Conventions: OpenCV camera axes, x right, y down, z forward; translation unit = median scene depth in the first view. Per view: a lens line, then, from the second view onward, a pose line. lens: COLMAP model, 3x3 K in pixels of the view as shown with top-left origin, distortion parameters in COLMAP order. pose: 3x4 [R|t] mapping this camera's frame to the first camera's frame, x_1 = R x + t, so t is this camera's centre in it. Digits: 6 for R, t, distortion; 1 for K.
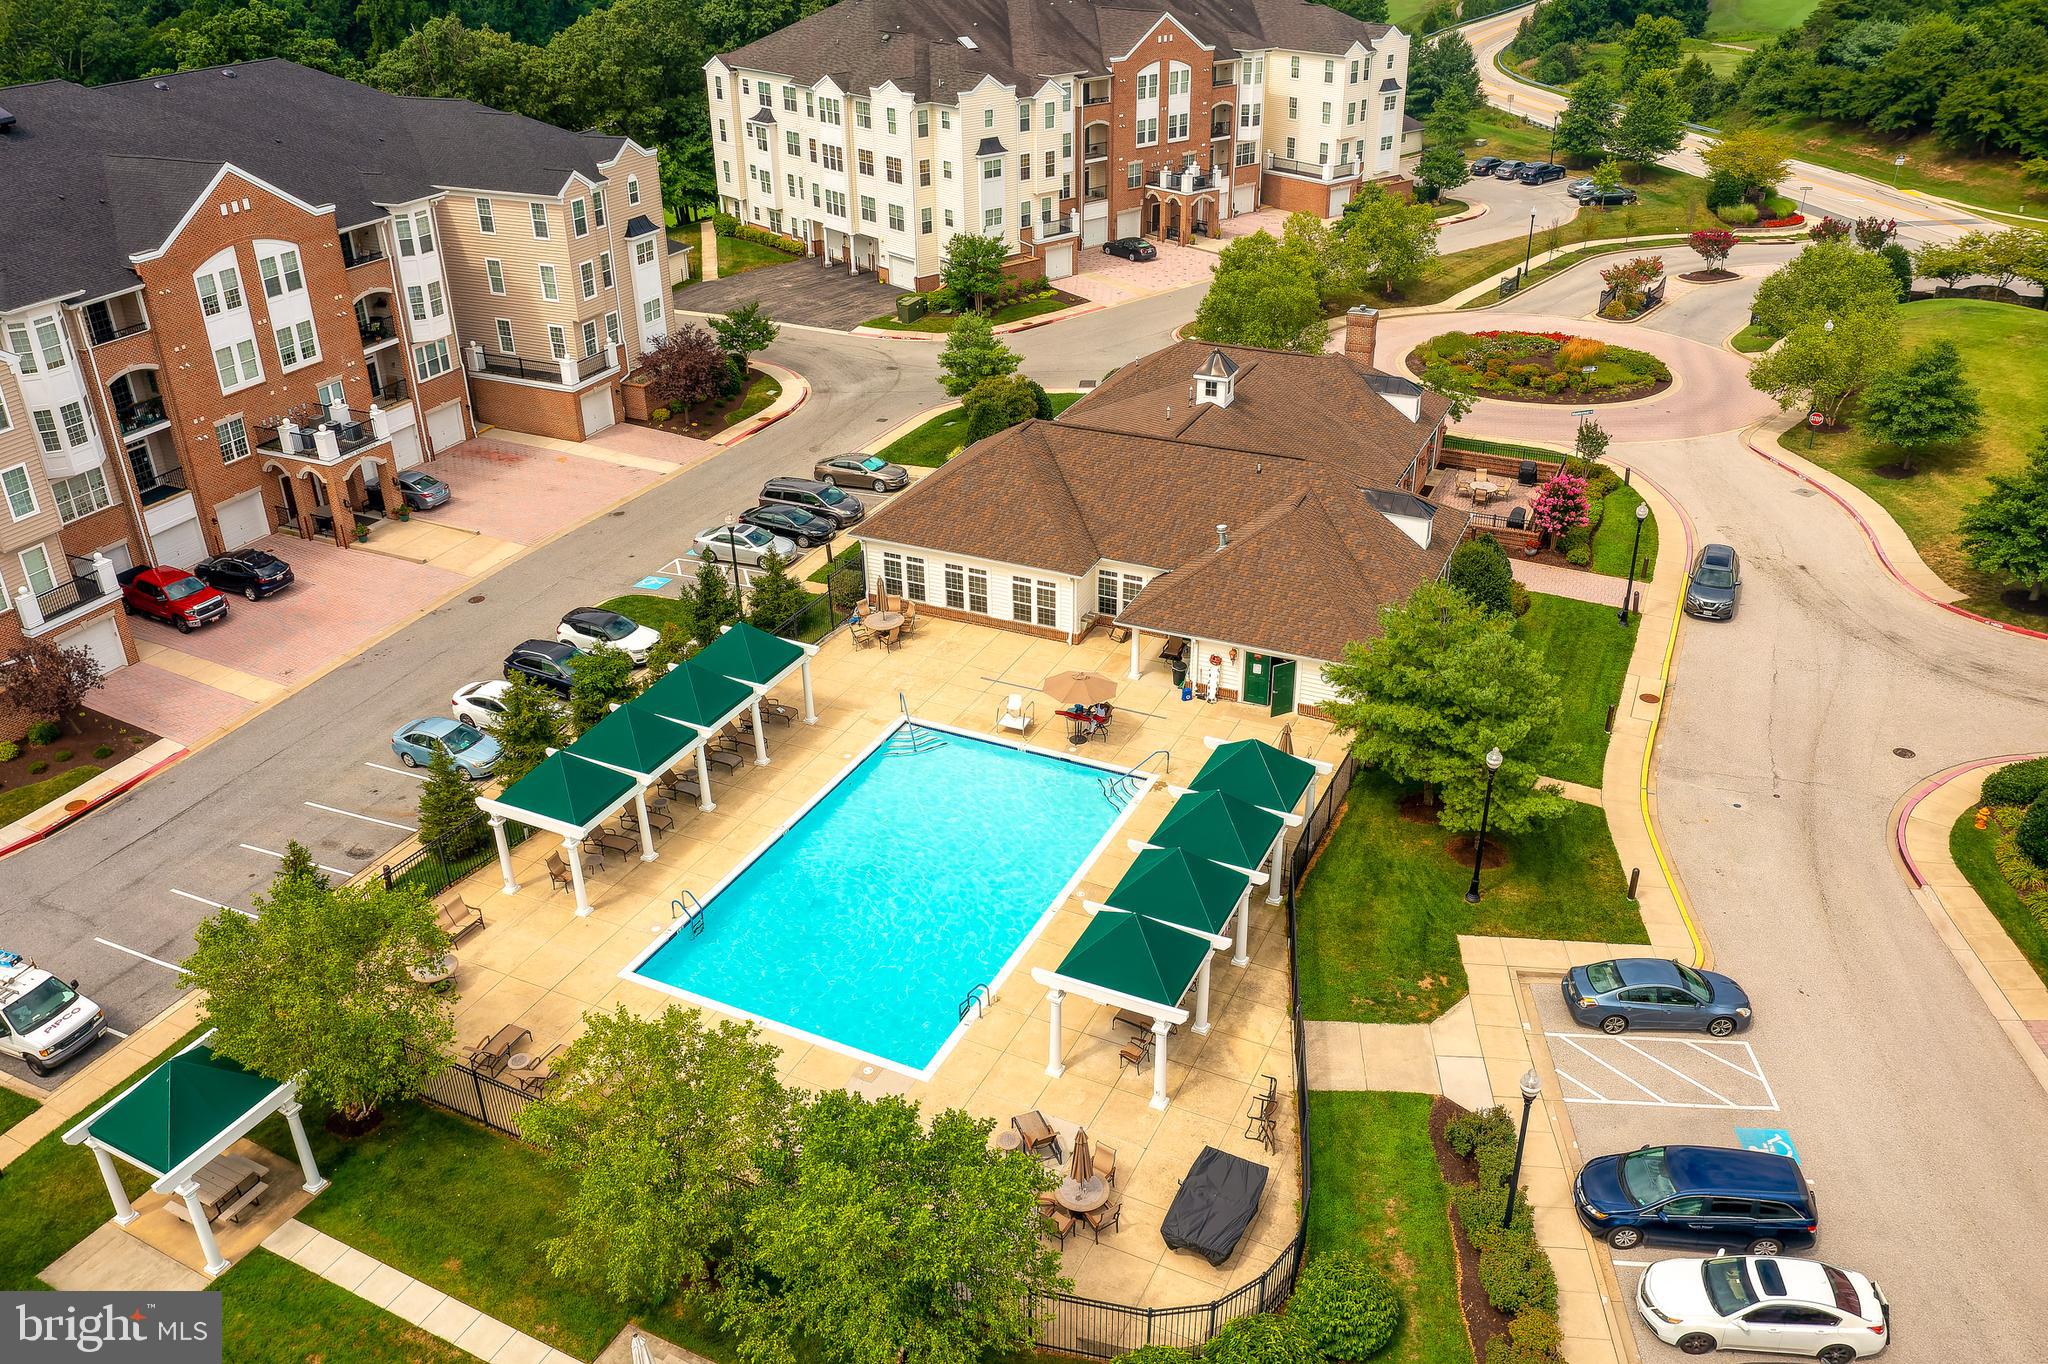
lens RADIAL K [[1606.3, 0, 1009.4], [0, 1606.3, 672.1], [0, 0, 1]] dist [-0.043402, -0.001714]
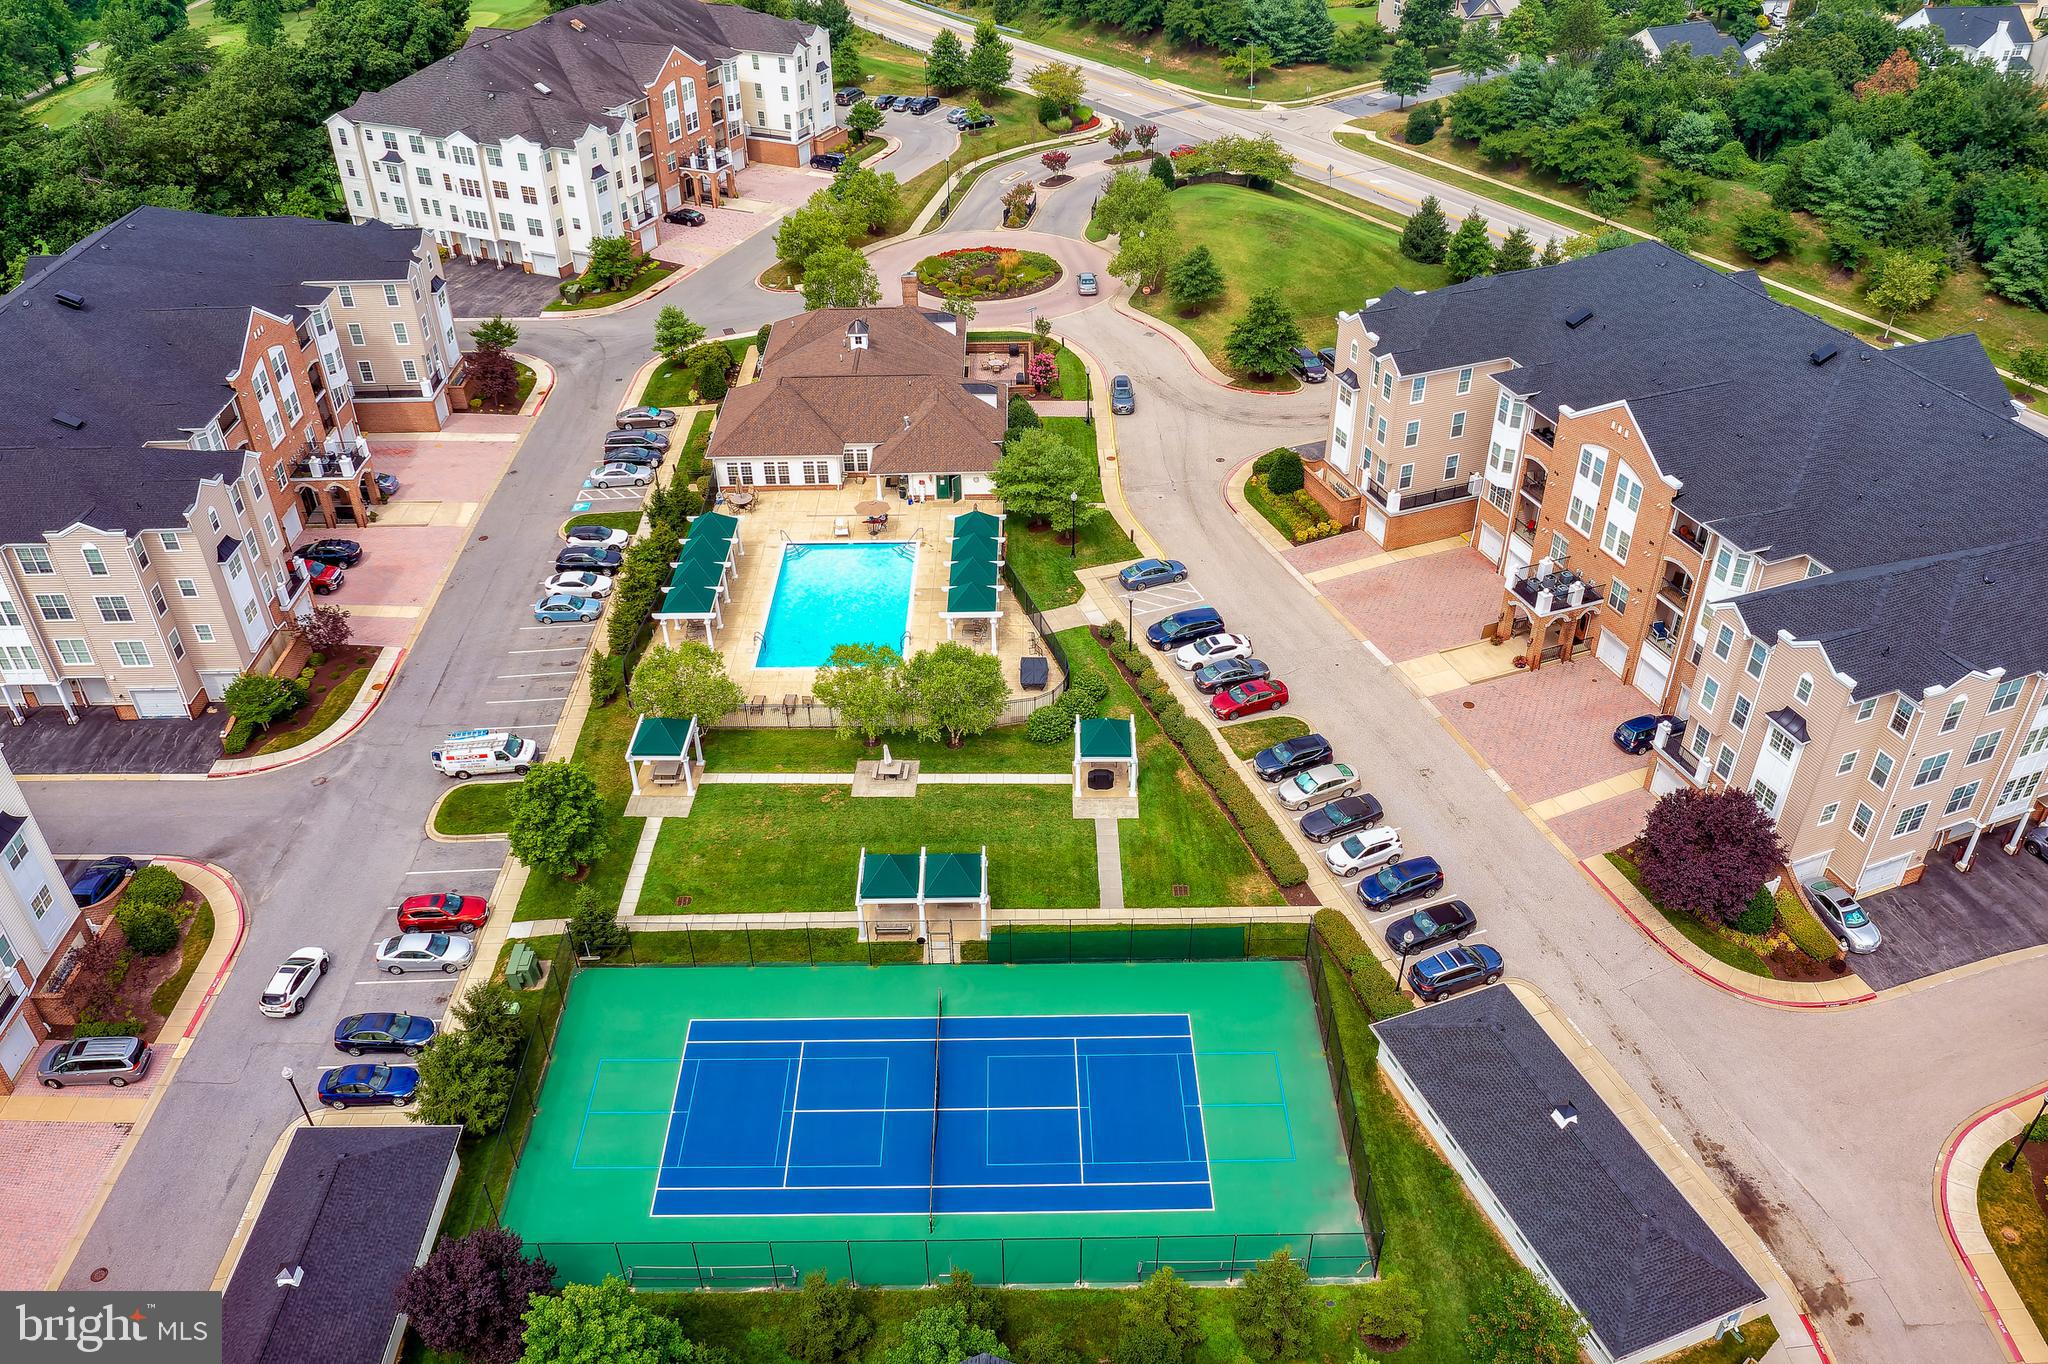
lens RADIAL K [[1606.3, 0, 1024.5], [0, 1606.3, 682.9], [0, 0, 1]] dist [-0.043402, -0.001714]
pose [[0.902630, -0.248513, 0.351427, -0.409833], [0.203988, 0.965952, 0.159139, -0.045250], [-0.379010, -0.071957, 0.922591, -0.738627]]
